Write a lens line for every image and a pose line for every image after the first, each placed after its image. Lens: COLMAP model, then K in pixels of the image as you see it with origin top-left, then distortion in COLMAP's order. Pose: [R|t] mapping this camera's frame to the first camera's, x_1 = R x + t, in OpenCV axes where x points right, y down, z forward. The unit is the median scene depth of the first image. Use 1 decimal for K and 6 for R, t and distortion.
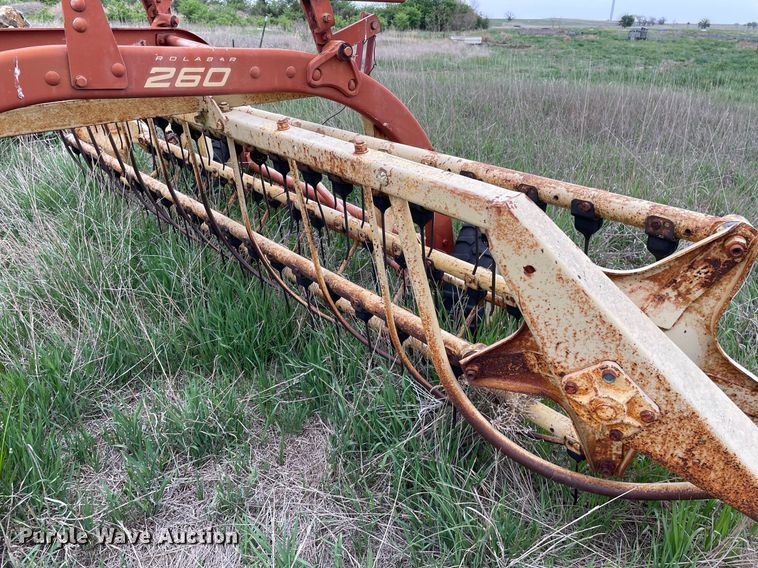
lens RADIAL K [[566.4, 0, 379.0], [0, 566.4, 284.0], [0, 0, 1]] dist [0.080339, -0.103532]
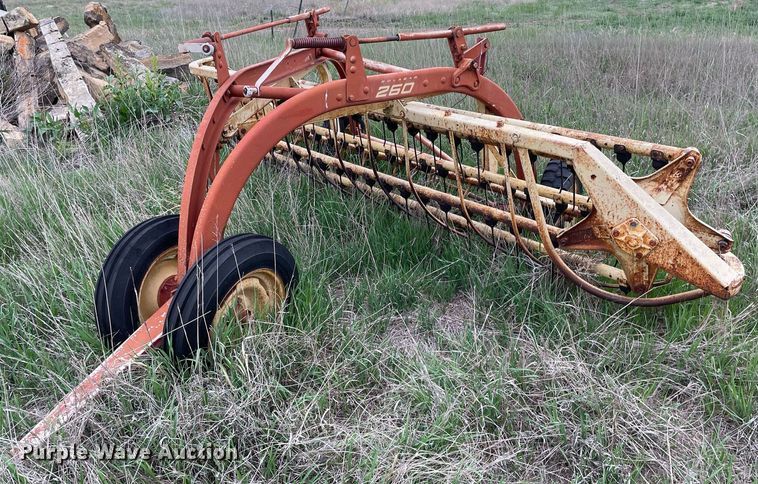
lens RADIAL K [[623.4, 0, 379.0], [0, 623.4, 242.0], [0, 0, 1]] dist [0.040483, -0.010215]
pose [[0.996604, -0.038722, -0.072671, -0.340171], [0.036583, 0.998864, -0.030532, 0.234703], [0.073771, 0.027770, 0.996889, -1.263123]]
